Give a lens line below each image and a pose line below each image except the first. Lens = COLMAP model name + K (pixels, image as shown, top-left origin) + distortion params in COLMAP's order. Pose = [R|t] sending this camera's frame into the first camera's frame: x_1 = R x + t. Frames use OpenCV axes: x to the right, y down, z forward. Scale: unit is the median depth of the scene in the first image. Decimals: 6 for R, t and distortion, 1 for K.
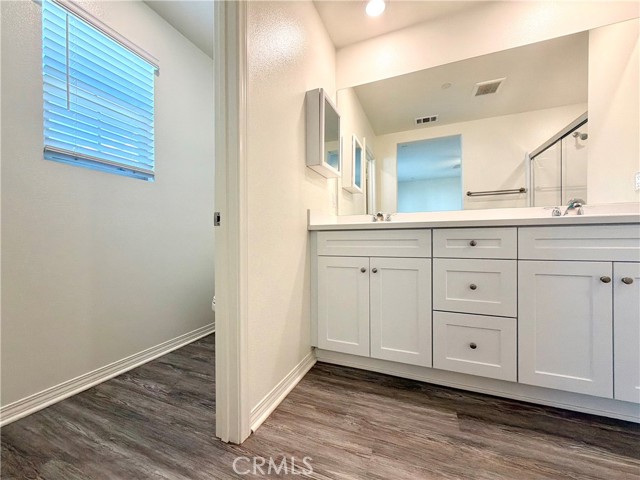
lens RADIAL K [[255.6, 0, 321.8], [0, 255.6, 244.2], [0, 0, 1]] dist [0.001889, -0.000277]
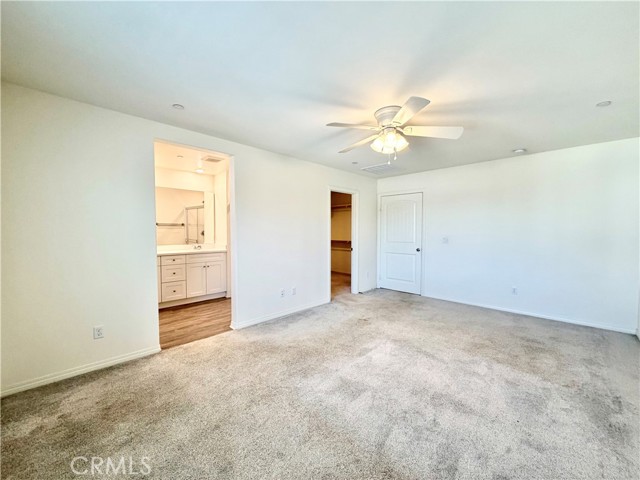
lens RADIAL K [[255.6, 0, 318.8], [0, 255.6, 241.0], [0, 0, 1]] dist [0.001889, -0.000277]
pose [[0.381478, -0.028891, 0.923926, -1.452677], [0.000170, 0.999514, 0.031185, -0.296893], [-0.924378, -0.011739, 0.381298, -1.642117]]
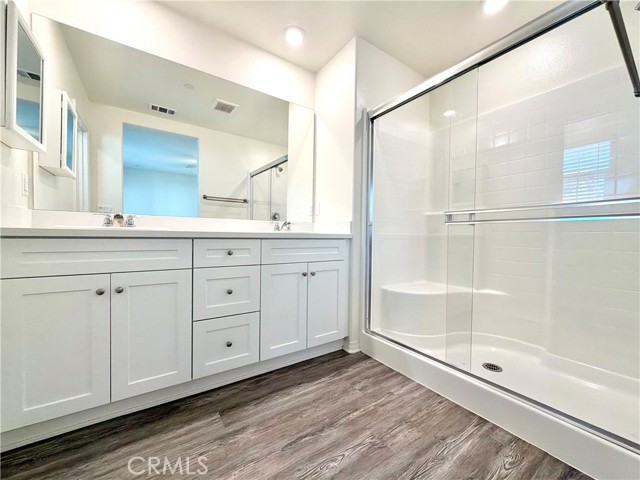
lens RADIAL K [[255.6, 0, 318.2], [0, 255.6, 242.7], [0, 0, 1]] dist [0.001889, -0.000277]
pose [[0.548560, -0.006793, 0.836084, -0.112768], [-0.006952, 0.999895, 0.012685, -0.056753], [-0.836082, -0.012771, 0.548455, 0.061650]]
